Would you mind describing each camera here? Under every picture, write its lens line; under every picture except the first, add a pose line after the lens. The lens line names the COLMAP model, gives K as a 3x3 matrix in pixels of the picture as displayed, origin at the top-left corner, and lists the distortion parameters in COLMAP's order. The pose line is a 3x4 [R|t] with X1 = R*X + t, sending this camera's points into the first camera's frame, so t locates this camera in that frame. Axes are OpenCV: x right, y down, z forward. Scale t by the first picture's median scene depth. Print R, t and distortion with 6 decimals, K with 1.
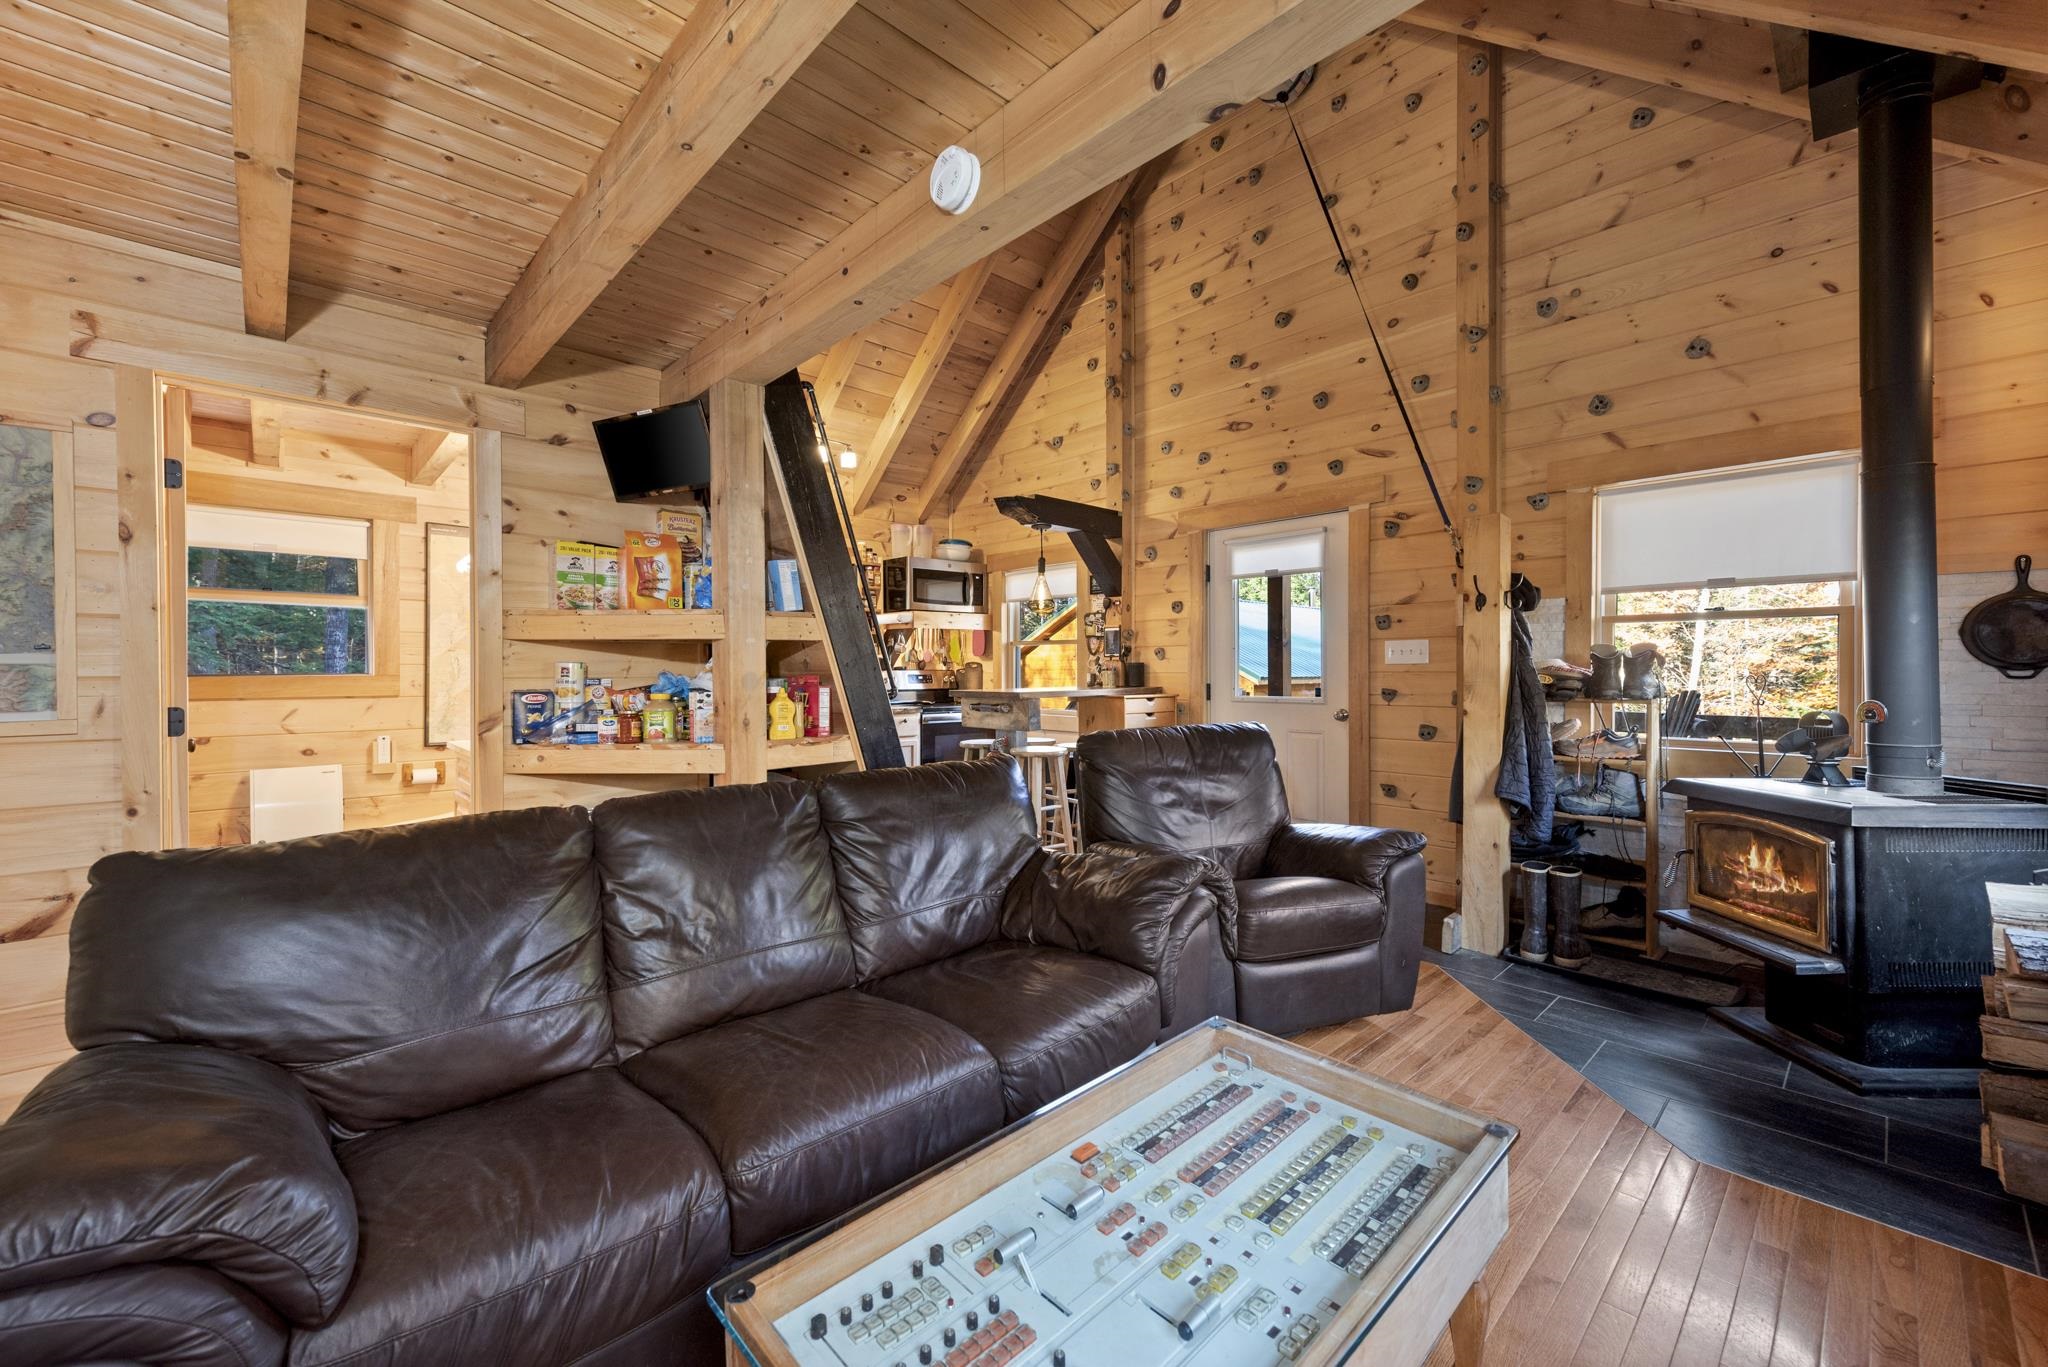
lens RADIAL K [[808.4, 0, 1022.7], [0, 808.4, 672.8], [0, 0, 1]] dist [0.013031, -0.004726]
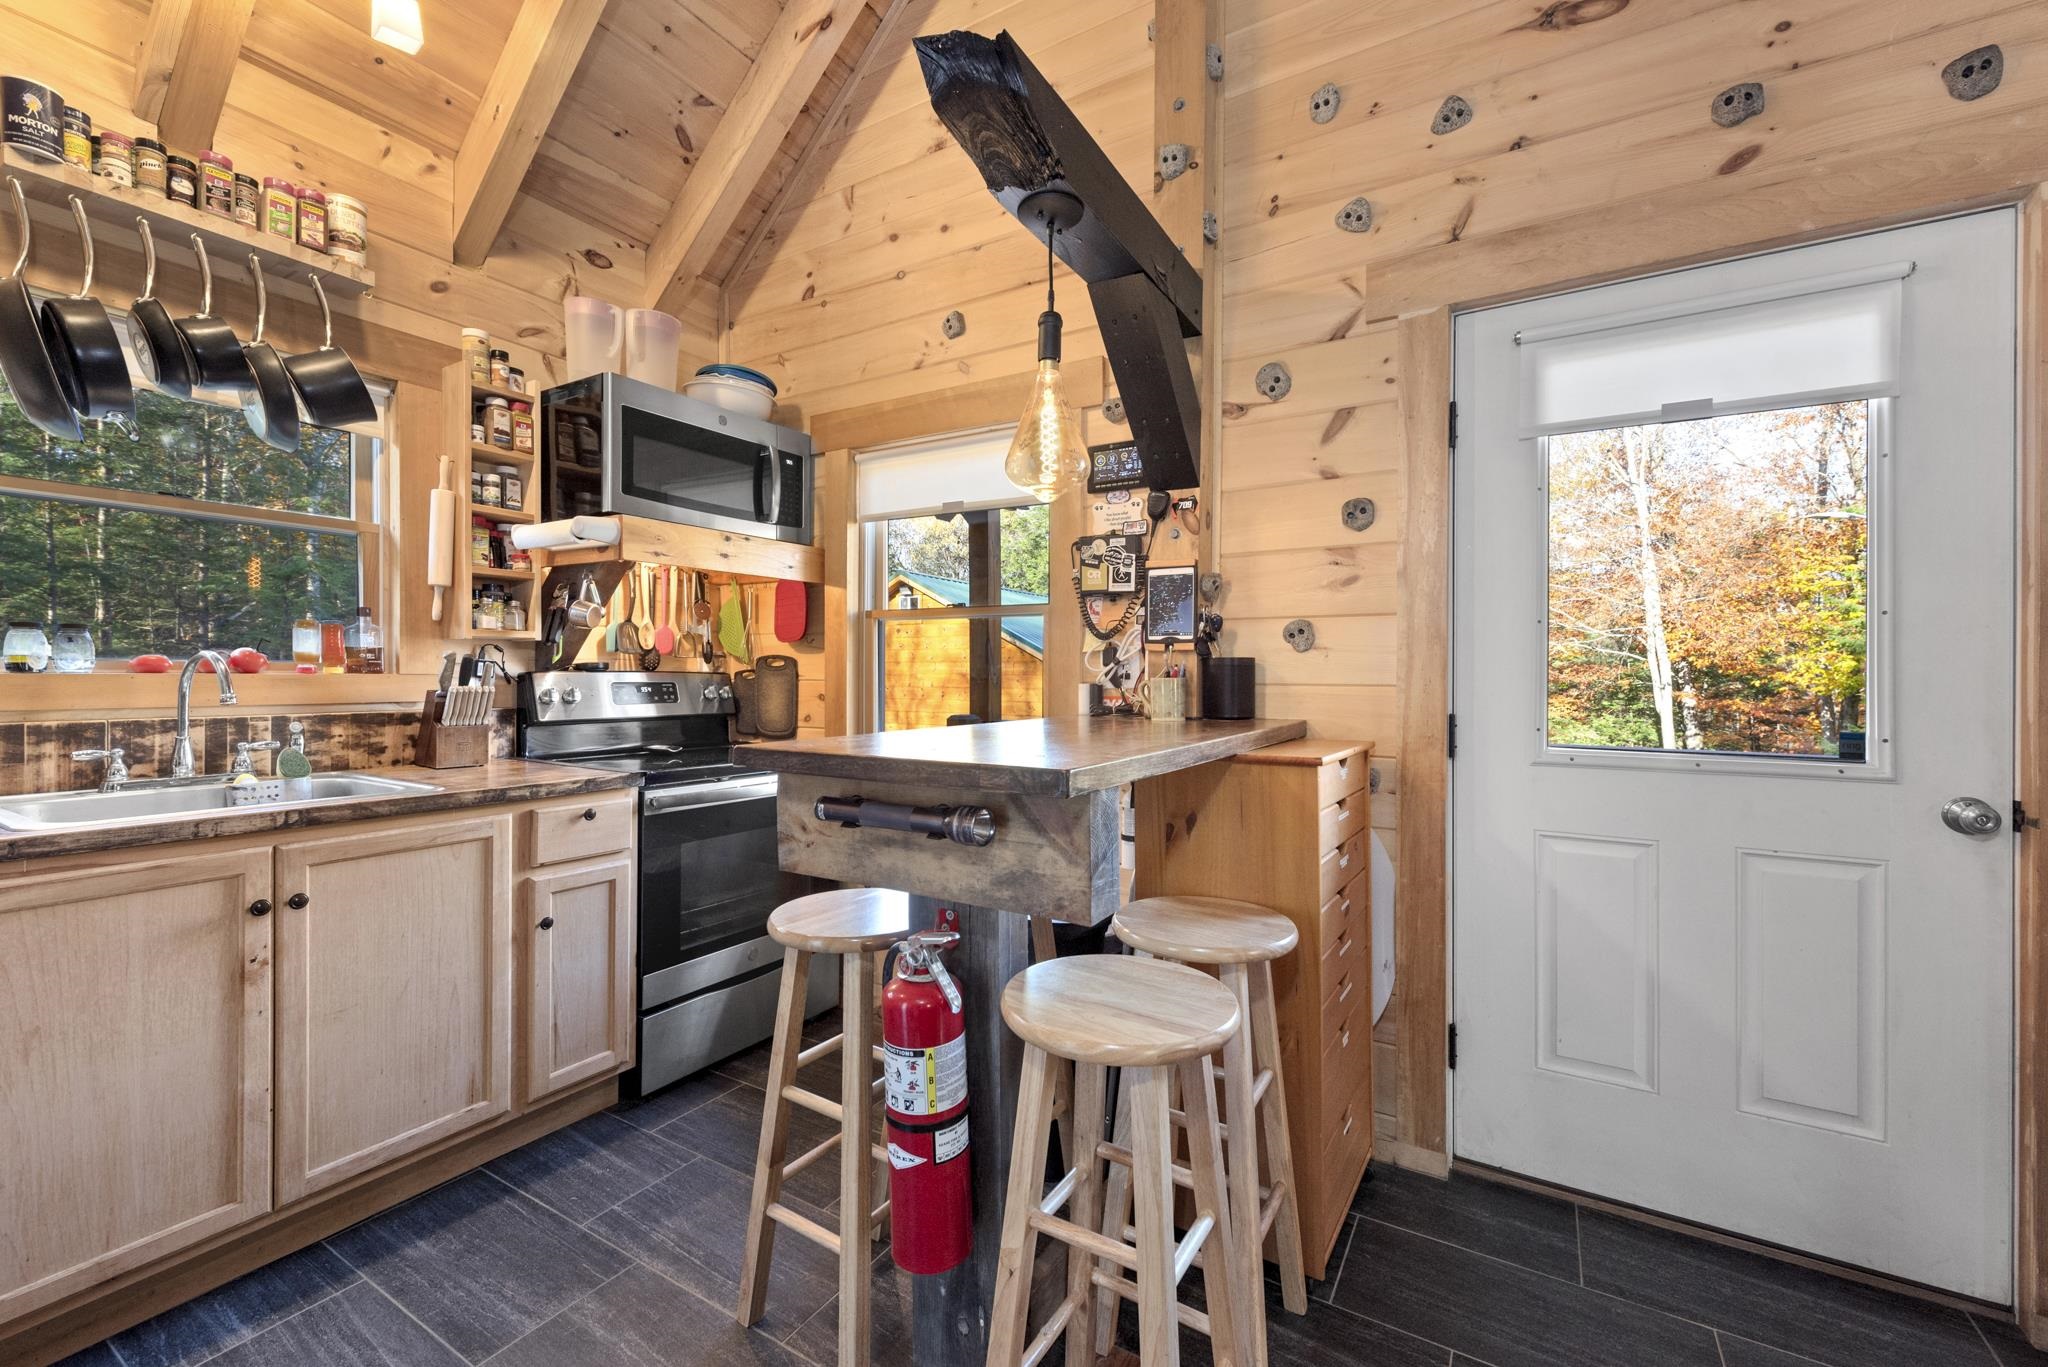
lens RADIAL K [[808.4, 0, 1025.4], [0, 808.4, 686.0], [0, 0, 1]] dist [0.013031, -0.004726]
pose [[0.960258, 0.007360, 0.279016, -0.079294], [-0.009791, 0.999925, 0.007319, -0.001205], [-0.278942, -0.009760, 0.960258, 0.785316]]
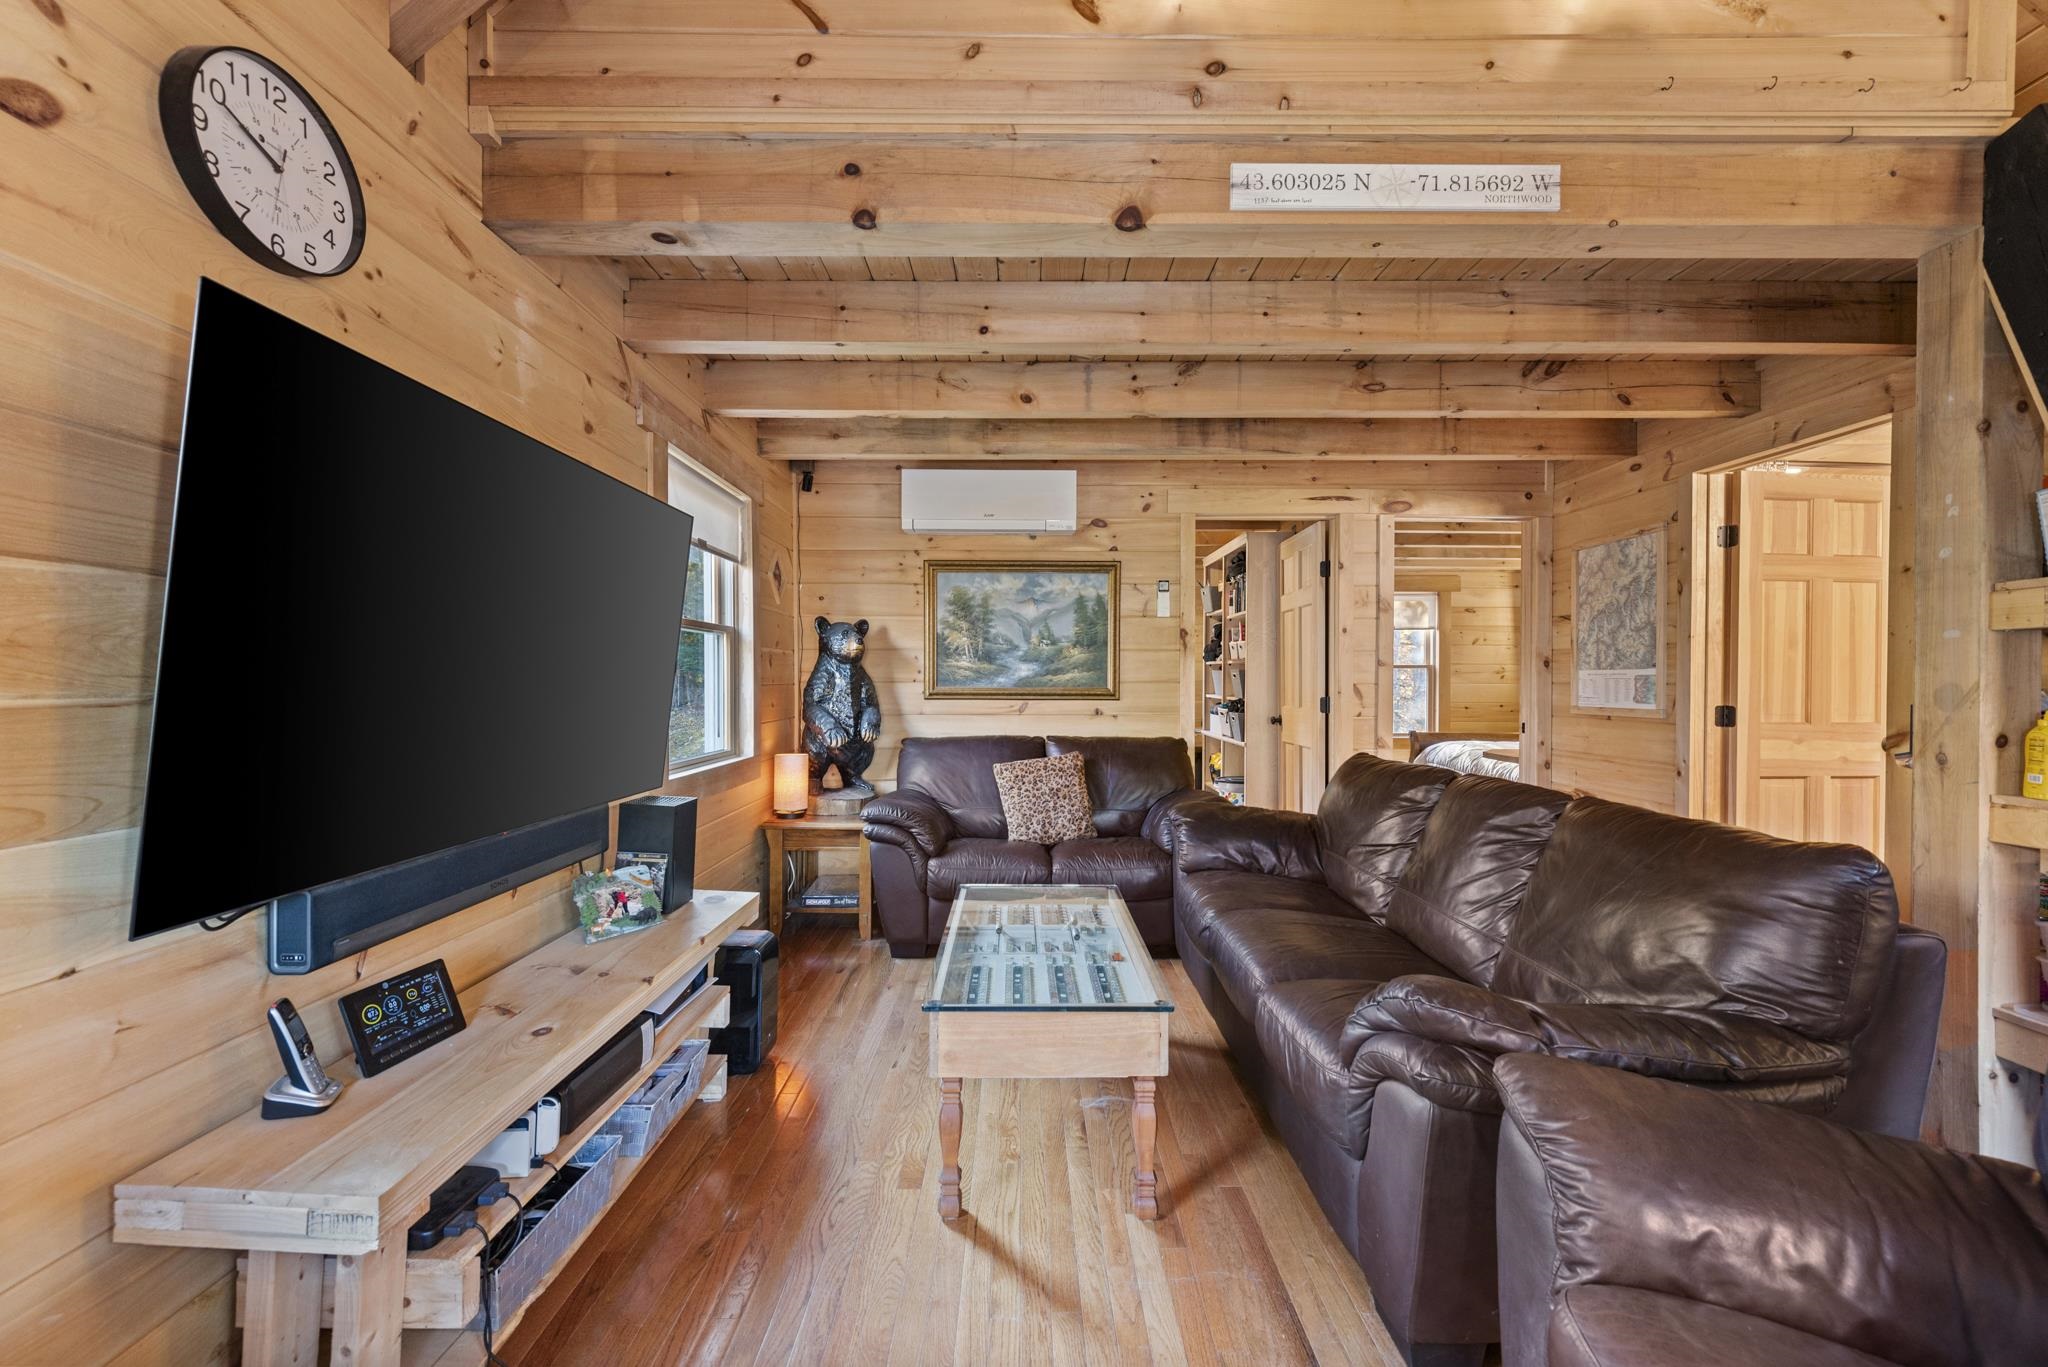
lens RADIAL K [[808.4, 0, 1016.0], [0, 808.4, 685.7], [0, 0, 1]] dist [0.013031, -0.004726]
pose [[-0.694075, 0.007758, -0.719861, 0.434040], [-0.001836, 0.999920, 0.012547, -0.003581], [0.719900, 0.010031, -0.694005, 0.601574]]
